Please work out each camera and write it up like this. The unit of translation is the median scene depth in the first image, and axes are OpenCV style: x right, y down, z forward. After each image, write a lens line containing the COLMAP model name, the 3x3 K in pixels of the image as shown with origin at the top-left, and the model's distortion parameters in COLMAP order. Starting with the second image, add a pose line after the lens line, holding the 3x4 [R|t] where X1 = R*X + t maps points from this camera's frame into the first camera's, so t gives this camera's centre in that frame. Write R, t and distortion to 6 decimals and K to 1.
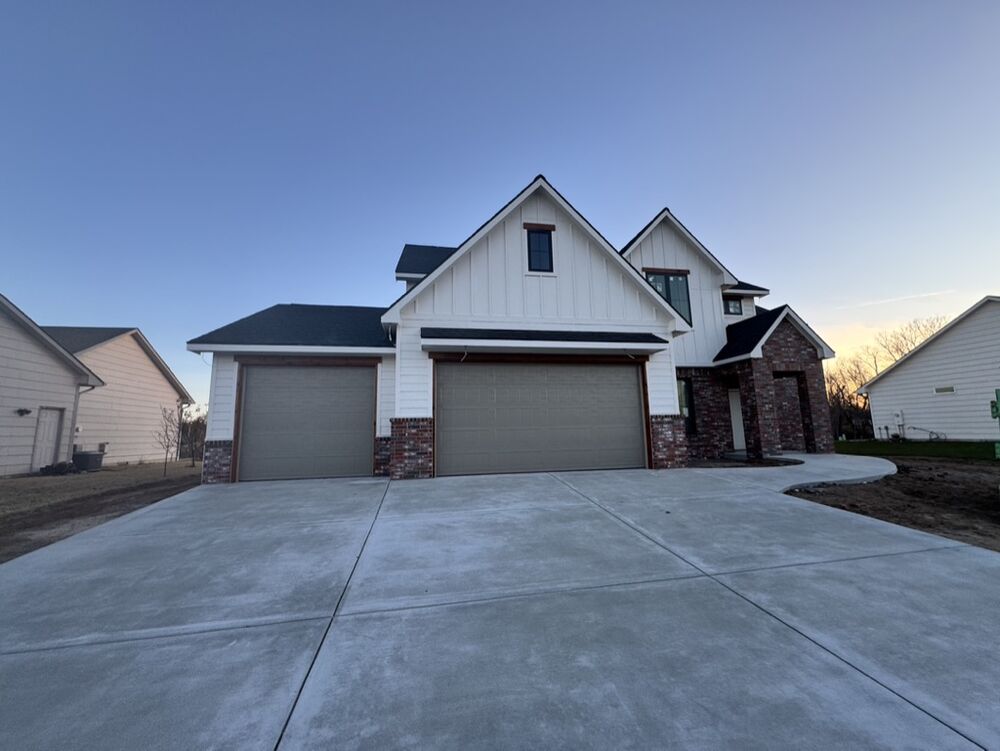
lens RADIAL K [[398.3, 0, 499.3], [0, 398.3, 373.1], [0, 0, 1]] dist [-0.002784, -0.000285]
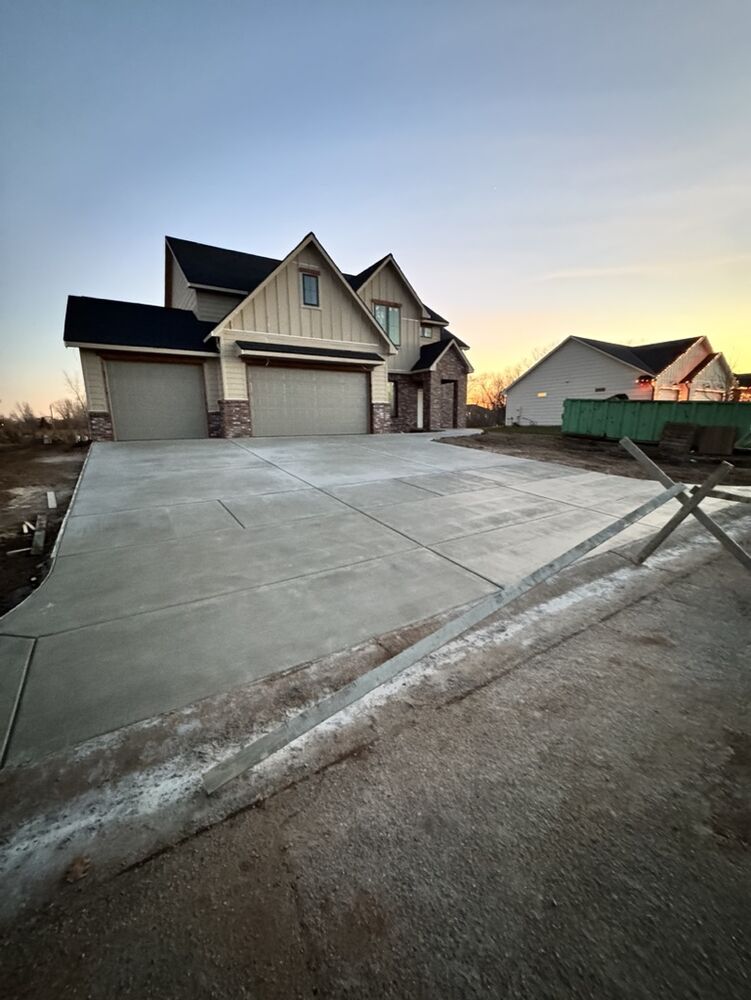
lens RADIAL K [[398.3, 0, 380.2], [0, 398.3, 496.8], [0, 0, 1]] dist [-0.002784, -0.000285]
pose [[0.923268, -0.062270, 0.379076, -0.222227], [-0.062391, 0.949368, 0.307908, -0.036225], [-0.379057, -0.307932, 0.872636, -0.530993]]
